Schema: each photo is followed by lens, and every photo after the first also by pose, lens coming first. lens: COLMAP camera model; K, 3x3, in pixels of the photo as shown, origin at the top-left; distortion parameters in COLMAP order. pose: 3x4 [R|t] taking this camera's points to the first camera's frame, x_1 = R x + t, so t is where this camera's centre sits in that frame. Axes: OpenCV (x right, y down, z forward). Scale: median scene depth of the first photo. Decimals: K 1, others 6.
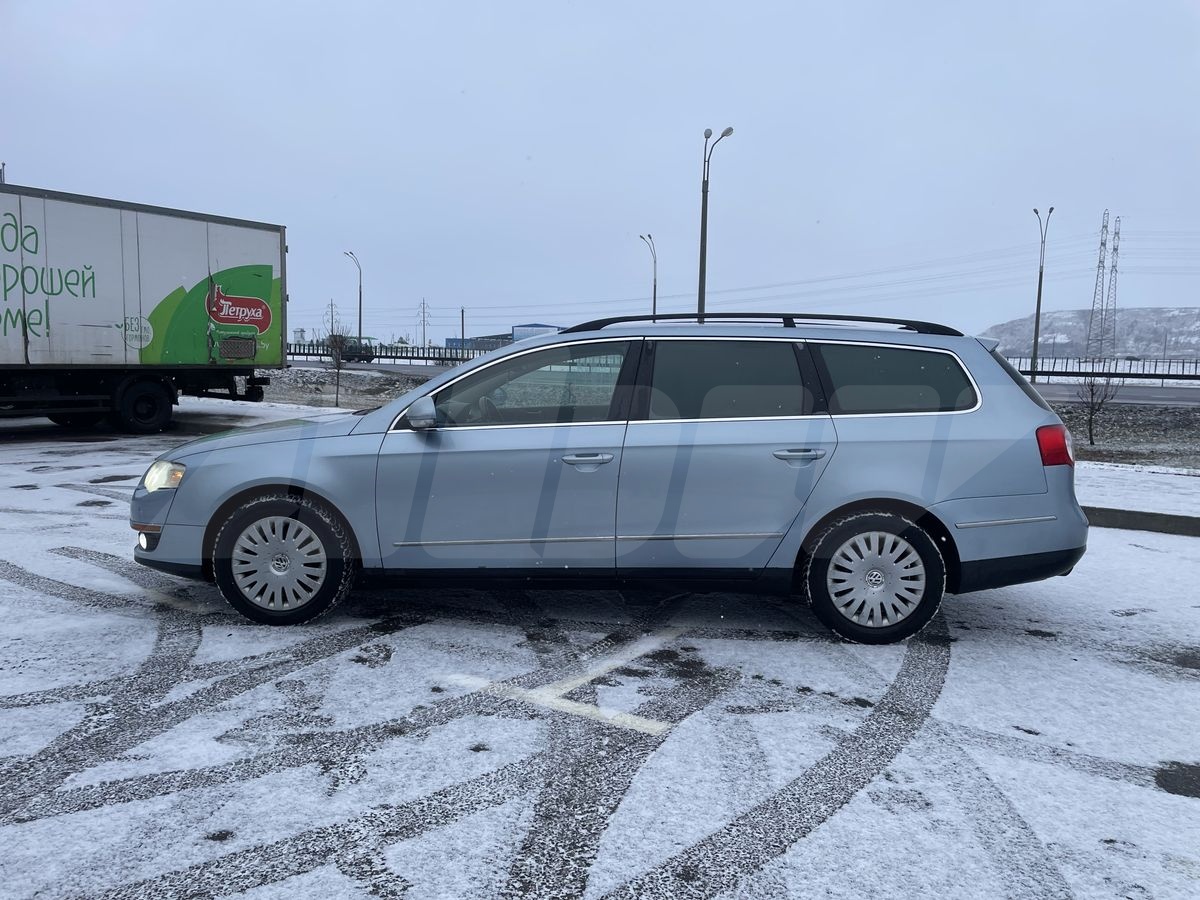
lens RADIAL K [[909.8, 0, 603.7], [0, 909.8, 437.0], [0, 0, 1]] dist [0.088110, -0.104999]
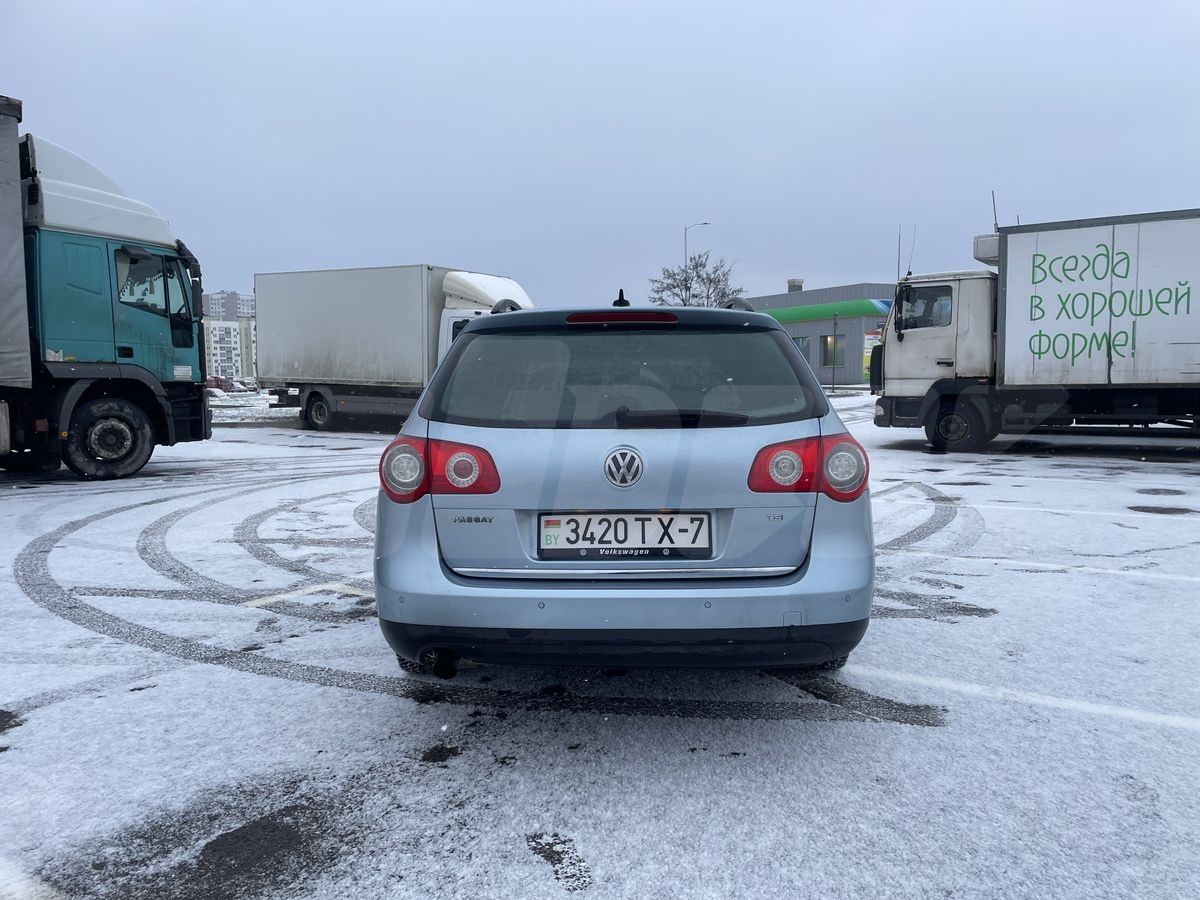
lens RADIAL K [[900.2, 0, 606.4], [0, 900.2, 454.4], [0, 0, 1]] dist [0.092855, -0.113583]
pose [[0.021742, 0.063756, -0.997729, 1.188989], [-0.077677, 0.995056, 0.061893, -0.053422], [0.996741, 0.076155, 0.026586, 1.160234]]
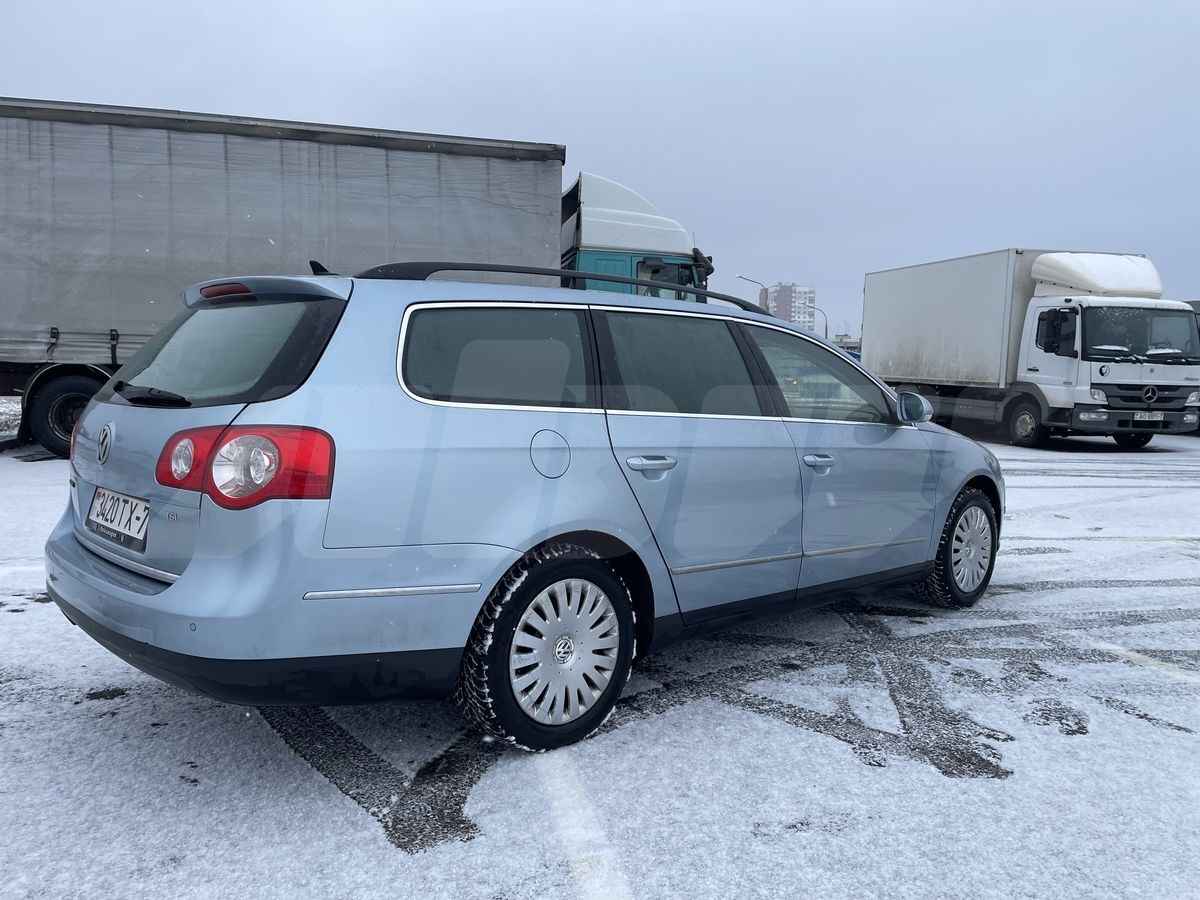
lens RADIAL K [[900.2, 0, 606.4], [0, 900.2, 454.4], [0, 0, 1]] dist [0.092855, -0.113583]
pose [[-0.698032, 0.030515, -0.715416, 0.759620], [-0.089958, 0.987439, 0.129889, -0.111713], [0.710394, 0.155024, -0.686519, 1.870391]]
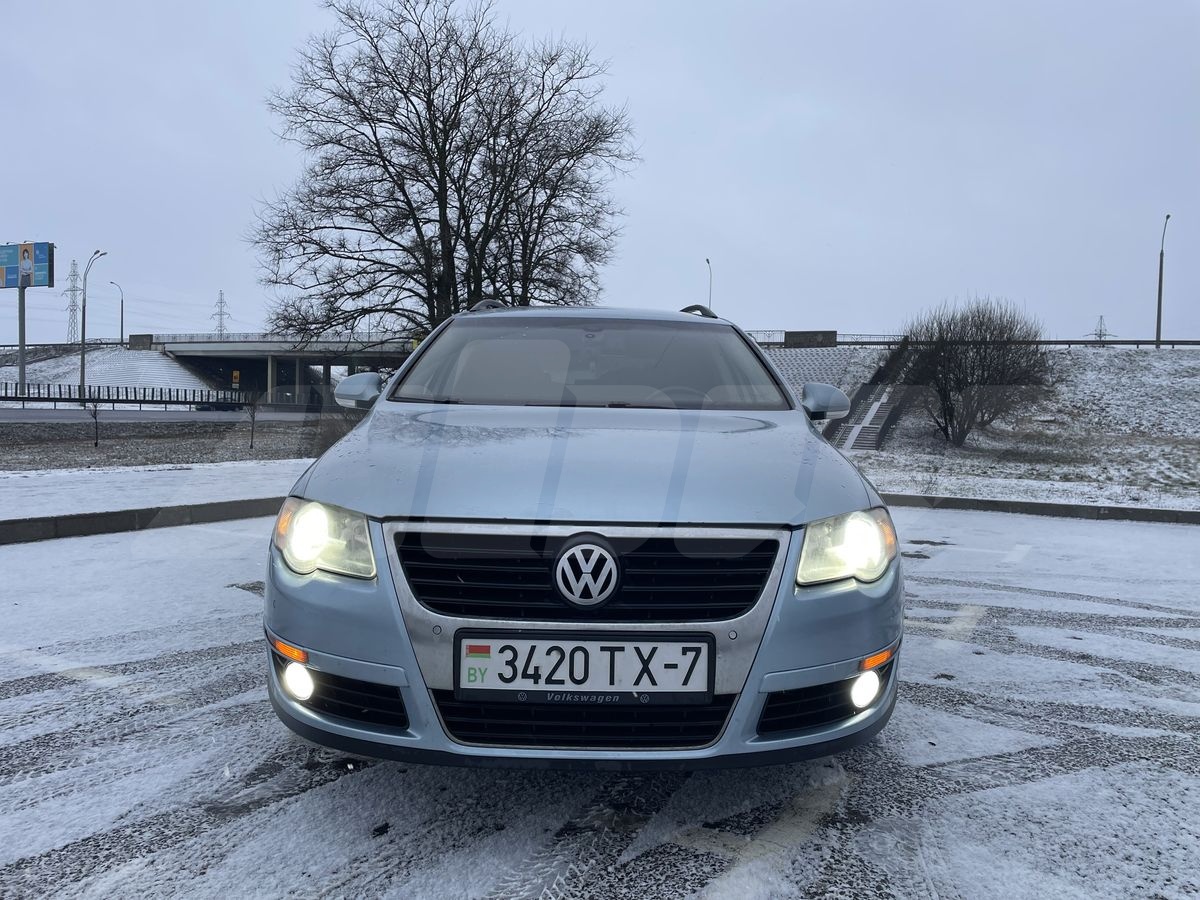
lens RADIAL K [[909.8, 0, 603.7], [0, 909.8, 437.0], [0, 0, 1]] dist [0.088110, -0.104999]
pose [[-0.055506, -0.051063, 0.997152, -1.035789], [0.061987, 0.996589, 0.054485, -0.054756], [-0.996532, 0.064835, -0.052152, 1.248759]]
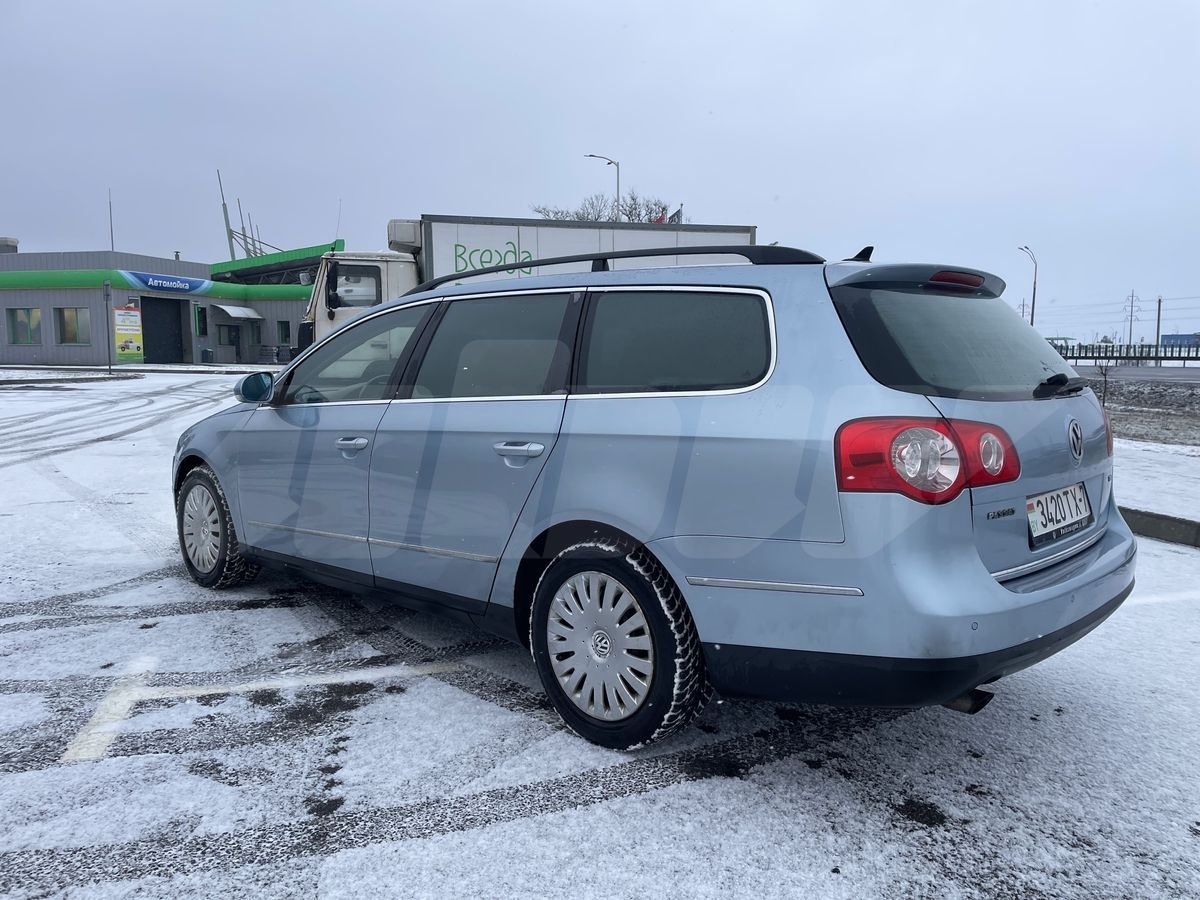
lens RADIAL K [[909.8, 0, 603.7], [0, 909.8, 437.0], [0, 0, 1]] dist [0.088110, -0.104999]
pose [[0.747911, 0.036568, -0.662791, 0.727355], [-0.040273, 0.999142, 0.009680, 0.000221], [0.662577, 0.019452, 0.748742, 0.512723]]
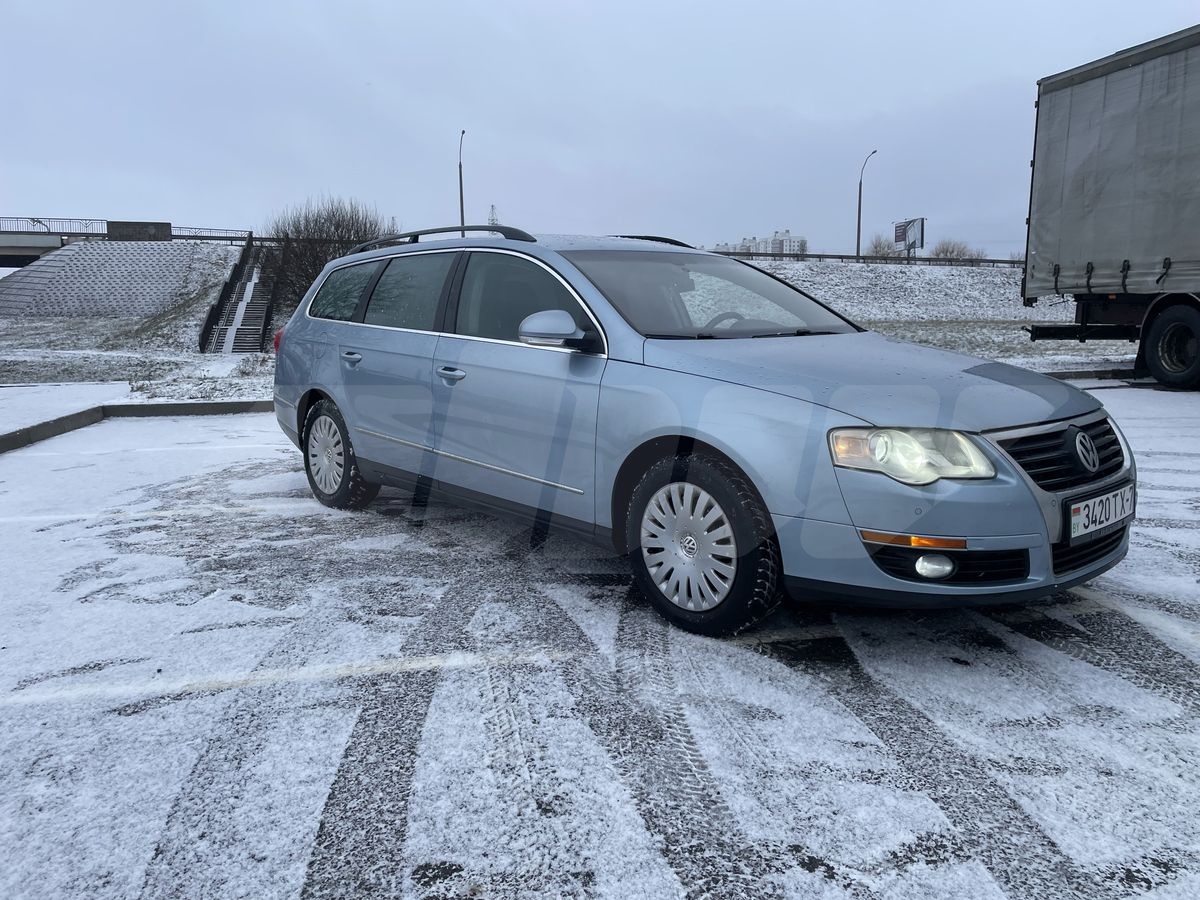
lens RADIAL K [[909.8, 0, 603.7], [0, 909.8, 437.0], [0, 0, 1]] dist [0.088110, -0.104999]
pose [[-0.704195, -0.109316, 0.701541, -0.800705], [0.057617, 0.976019, 0.209921, -0.138122], [-0.707665, 0.188246, -0.681009, 1.978233]]
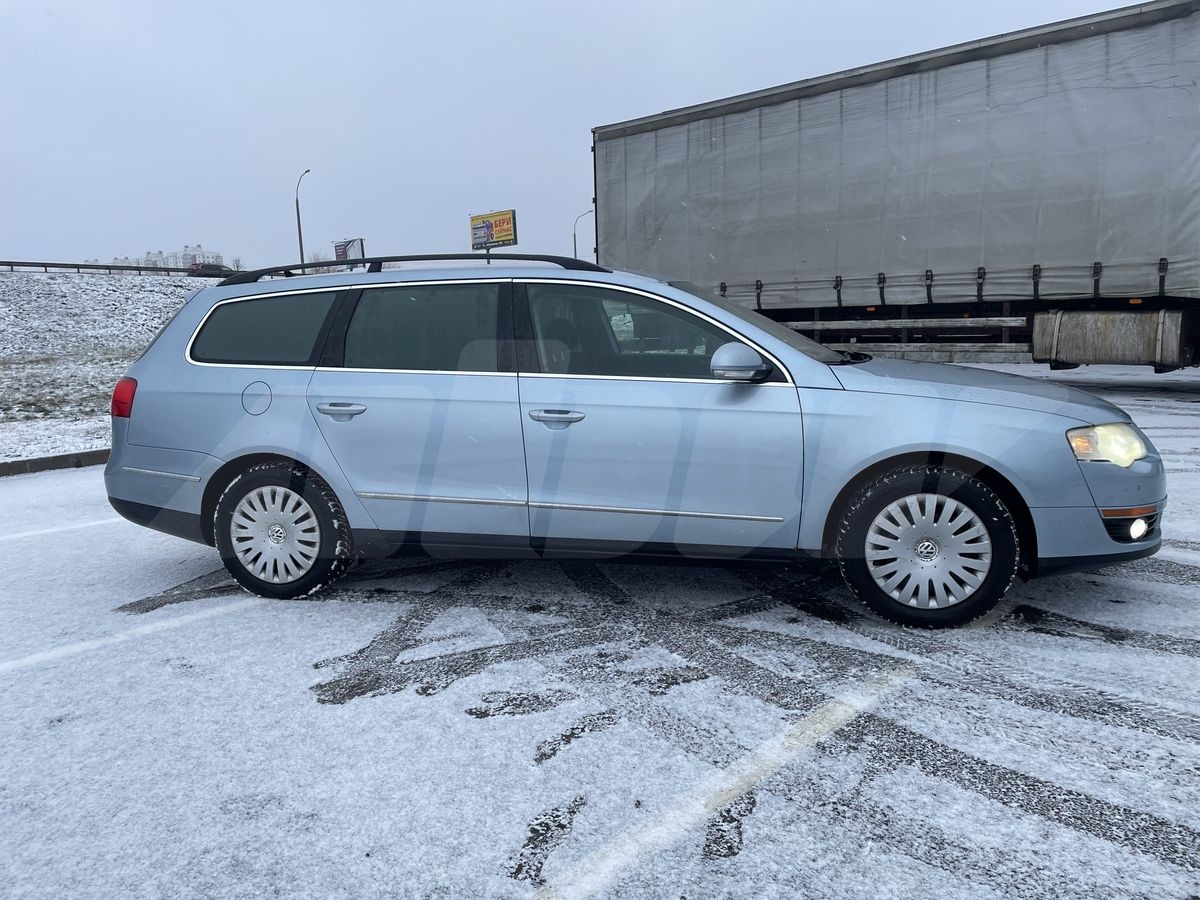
lens RADIAL K [[895.1, 0, 600.0], [0, 895.1, 450.0], [0, 0, 1]] dist [0.074517, -0.095643]
pose [[-0.981191, -0.008570, 0.192849, -0.213128], [0.037721, 0.971245, 0.235077, -0.180844], [-0.189318, 0.237930, -0.952653, 2.243701]]
